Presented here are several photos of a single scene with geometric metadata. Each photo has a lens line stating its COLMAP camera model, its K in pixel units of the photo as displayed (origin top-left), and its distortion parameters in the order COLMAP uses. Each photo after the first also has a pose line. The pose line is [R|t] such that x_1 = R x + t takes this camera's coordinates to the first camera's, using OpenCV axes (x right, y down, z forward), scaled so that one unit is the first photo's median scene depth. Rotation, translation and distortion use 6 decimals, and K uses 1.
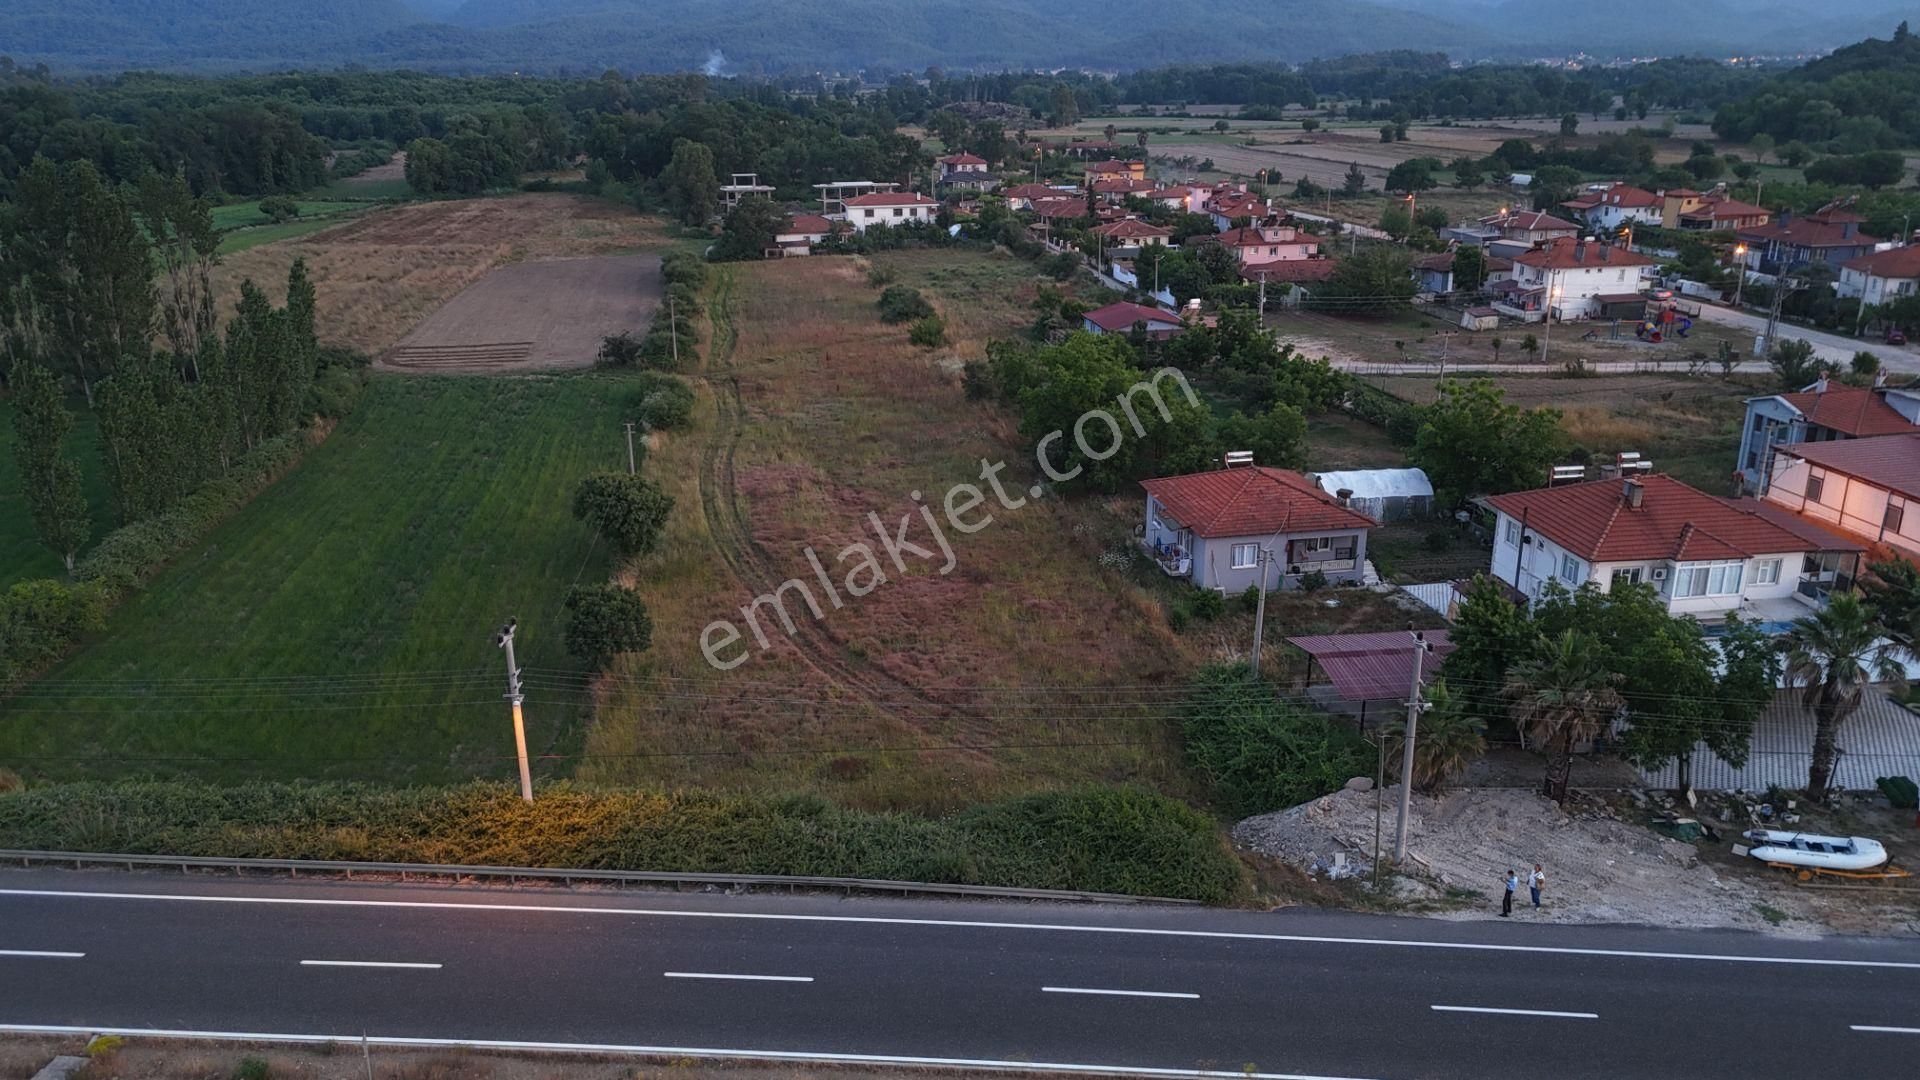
lens RADIAL K [[1410.7, 0, 955.9], [0, 1410.7, 539.6], [0, 0, 1]] dist [0.084527, -0.089915]
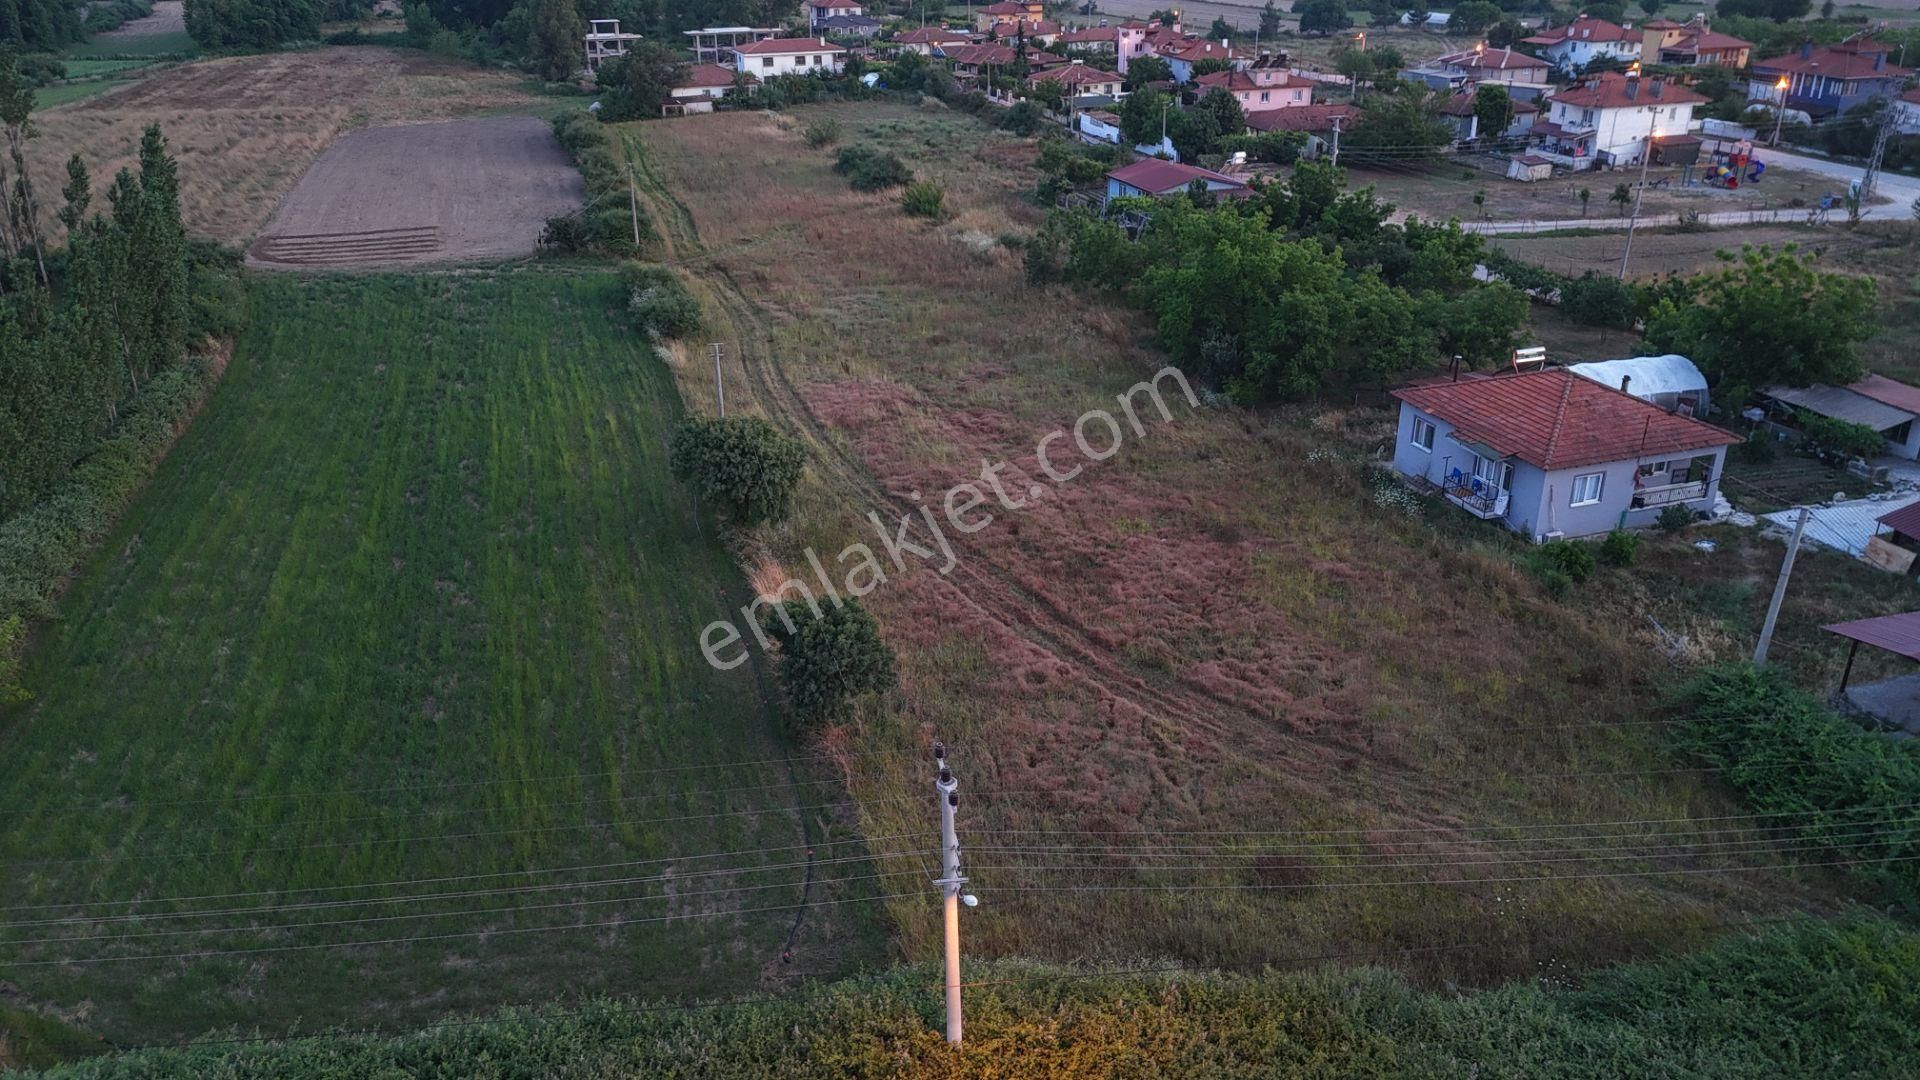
lens RADIAL K [[1410.7, 0, 955.9], [0, 1410.7, 539.6], [0, 0, 1]] dist [0.084527, -0.089915]
pose [[0.990697, -0.057380, 0.123399, -0.135332], [0.045548, 0.994276, 0.096650, -0.030394], [-0.128239, -0.090130, 0.987639, 0.162782]]
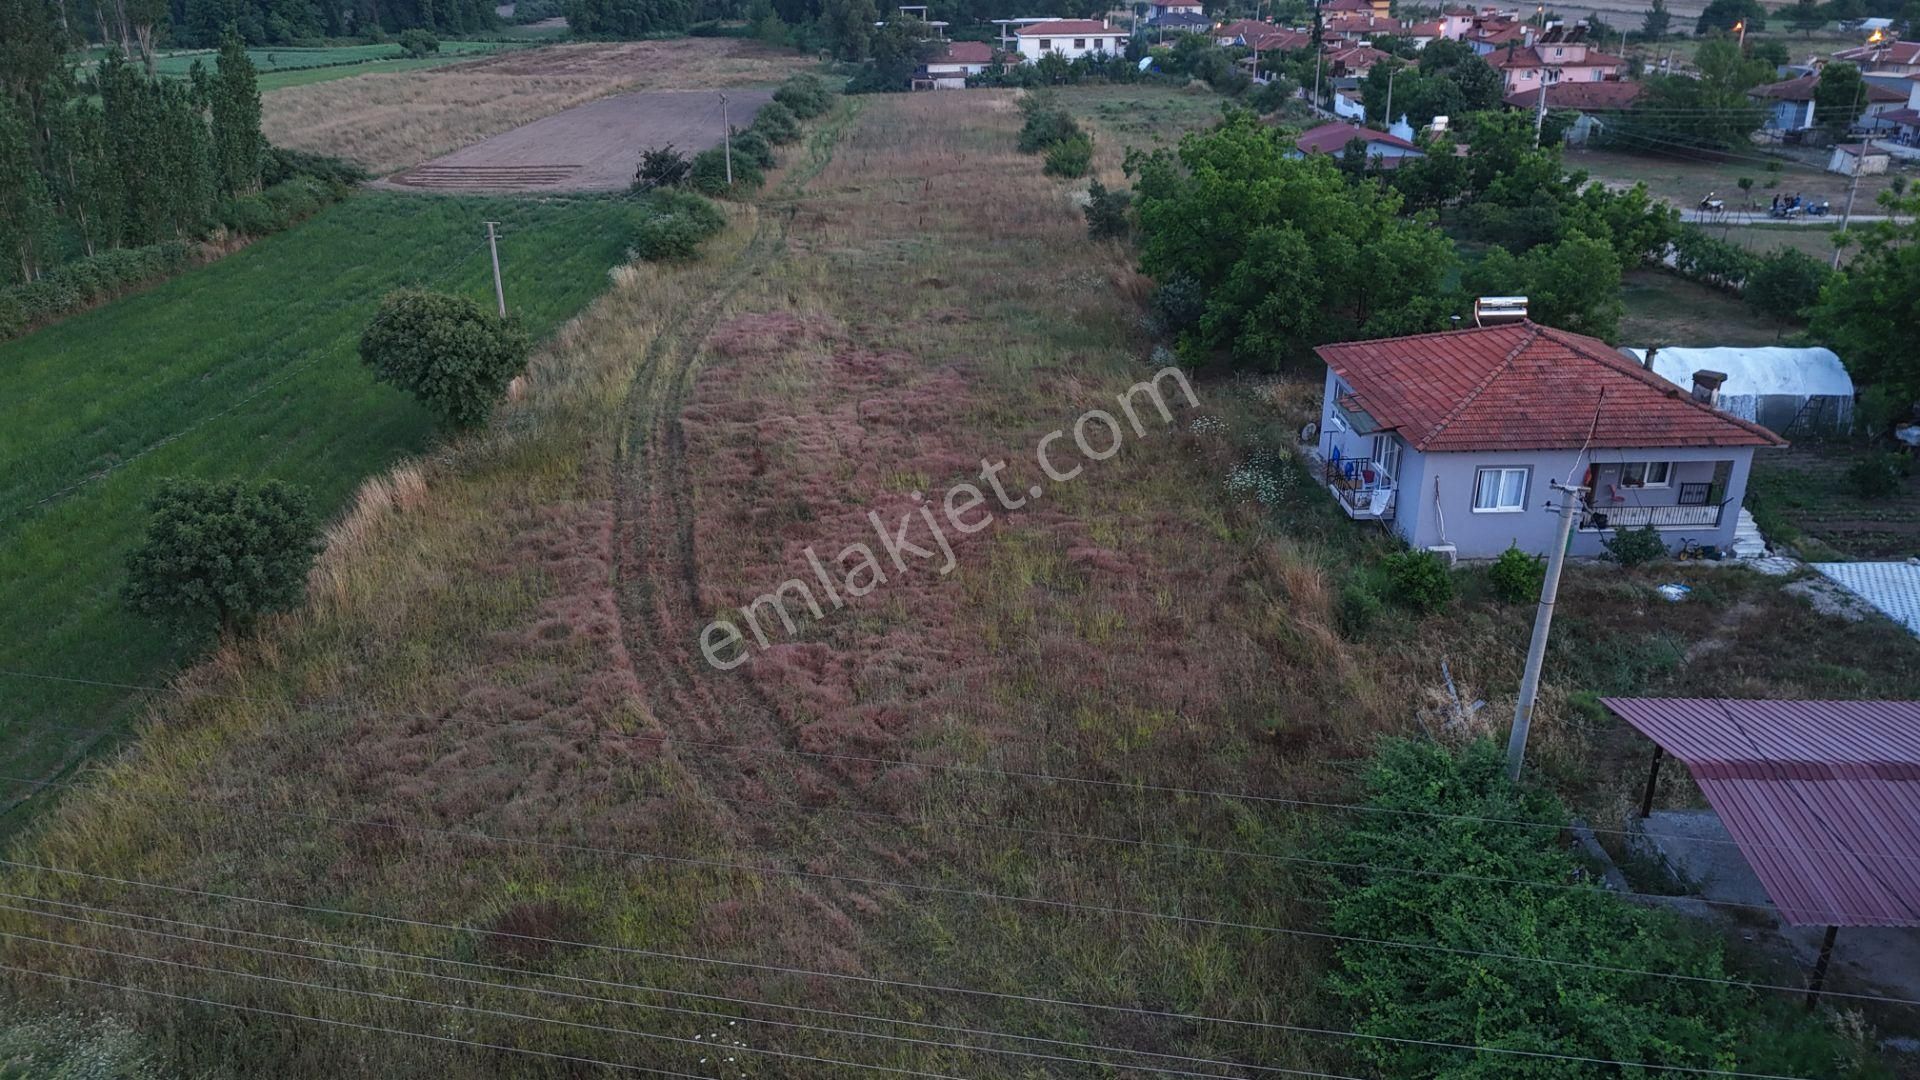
lens RADIAL K [[1415.4, 0, 957.3], [0, 1415.4, 536.2], [0, 0, 1]] dist [0.067702, -0.062492]
pose [[0.987938, 0.060395, -0.142588, 0.048183], [-0.050176, 0.995980, 0.074210, -0.000243], [0.146497, -0.066160, 0.986996, 0.262997]]
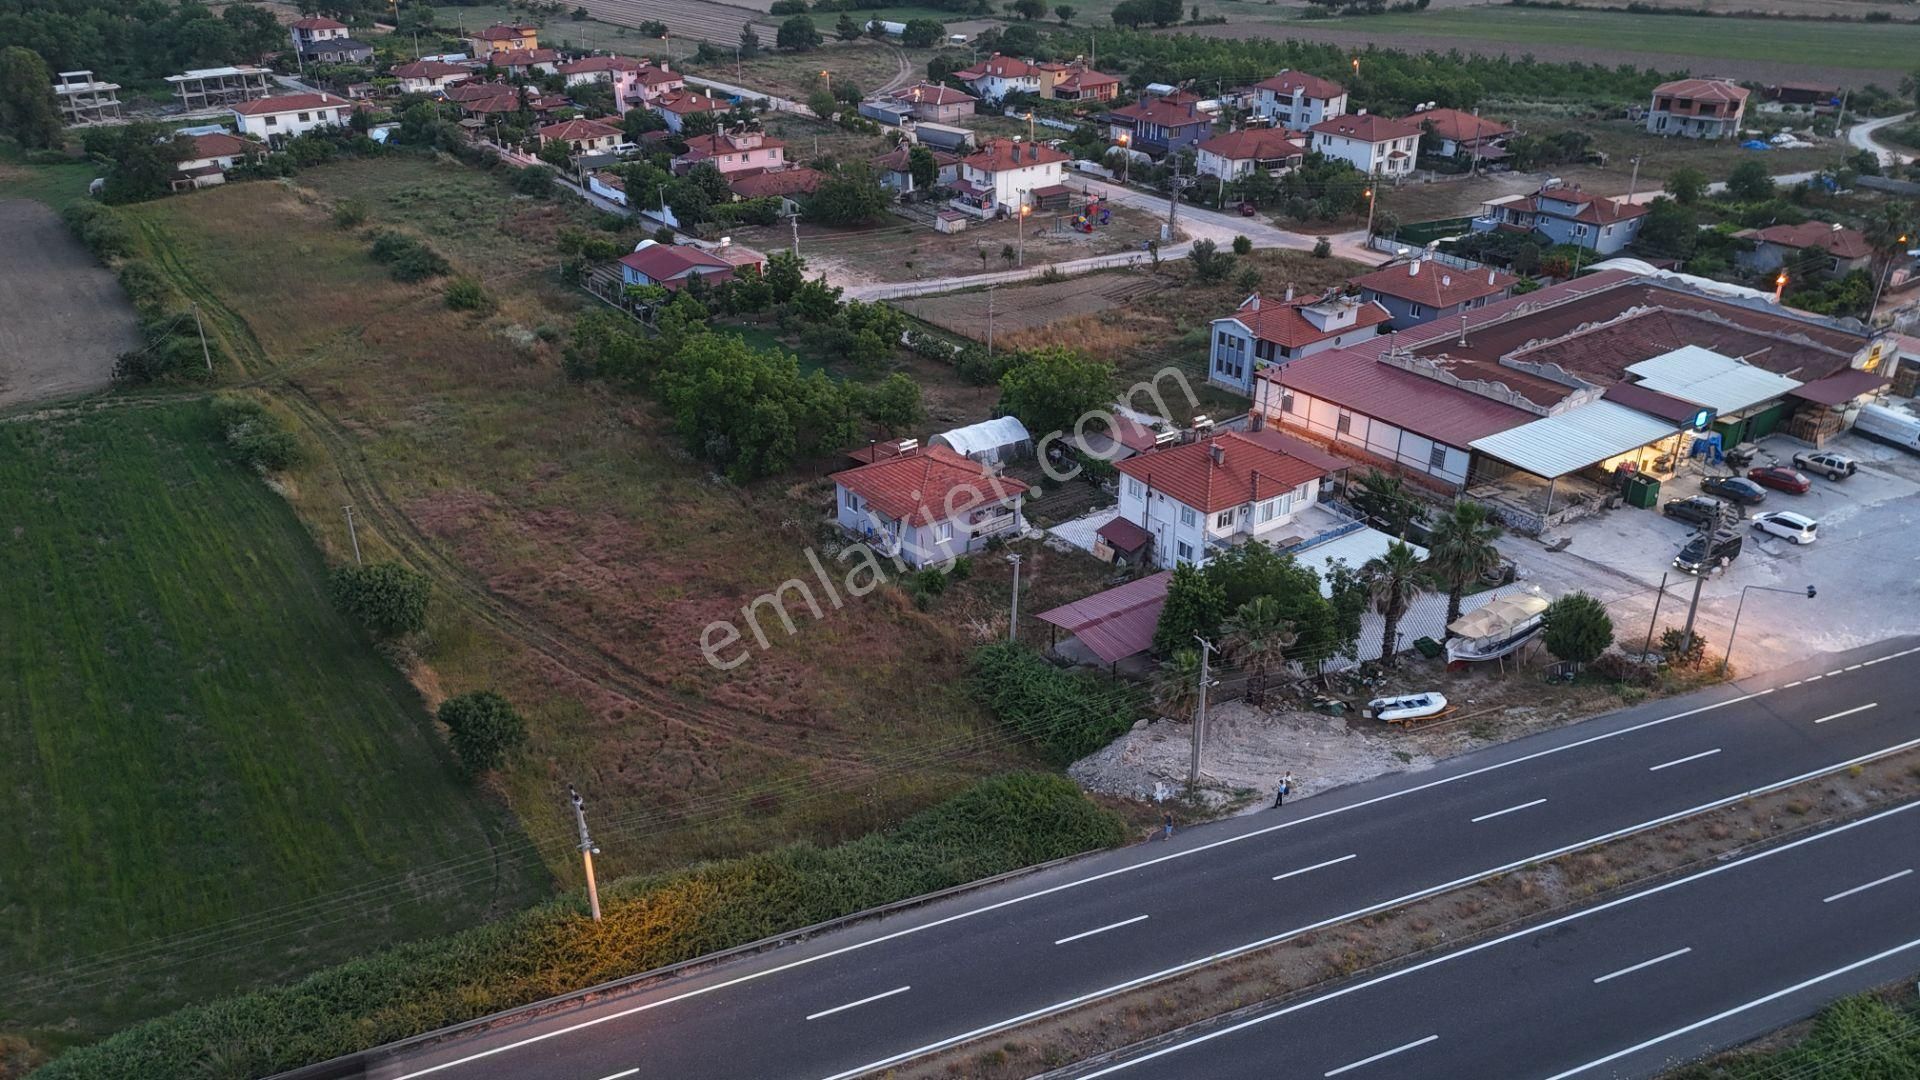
lens RADIAL K [[1410.7, 0, 955.9], [0, 1410.7, 539.6], [0, 0, 1]] dist [0.084527, -0.089915]
pose [[0.894700, -0.200004, 0.399388, -0.168506], [0.143274, 0.975406, 0.167500, -0.112002], [-0.423066, -0.092640, 0.901351, -0.079819]]
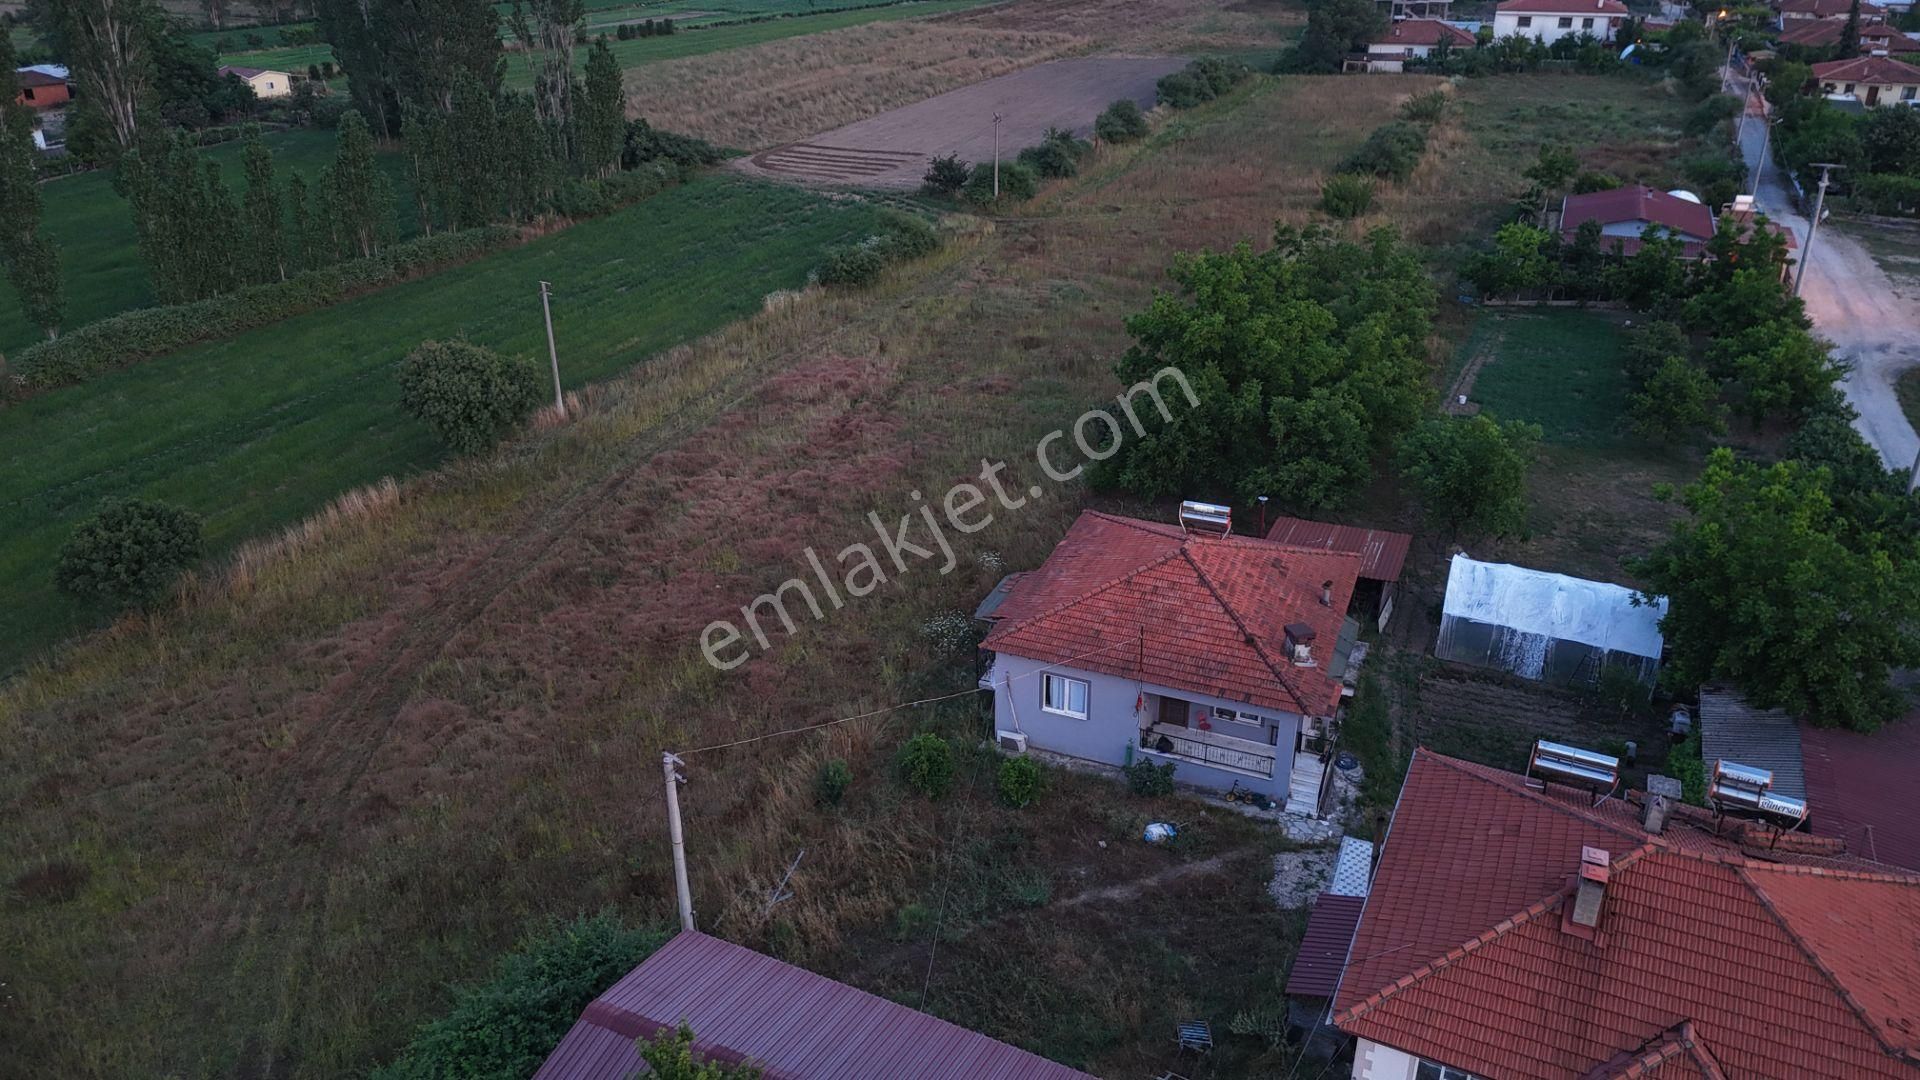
lens RADIAL K [[1415.4, 0, 957.3], [0, 1415.4, 536.2], [0, 0, 1]] dist [0.067702, -0.062492]
pose [[0.835865, 0.243513, -0.491967, 0.252767], [-0.176381, 0.967838, 0.179384, -0.084668], [0.519827, -0.063167, 0.851933, 0.292462]]
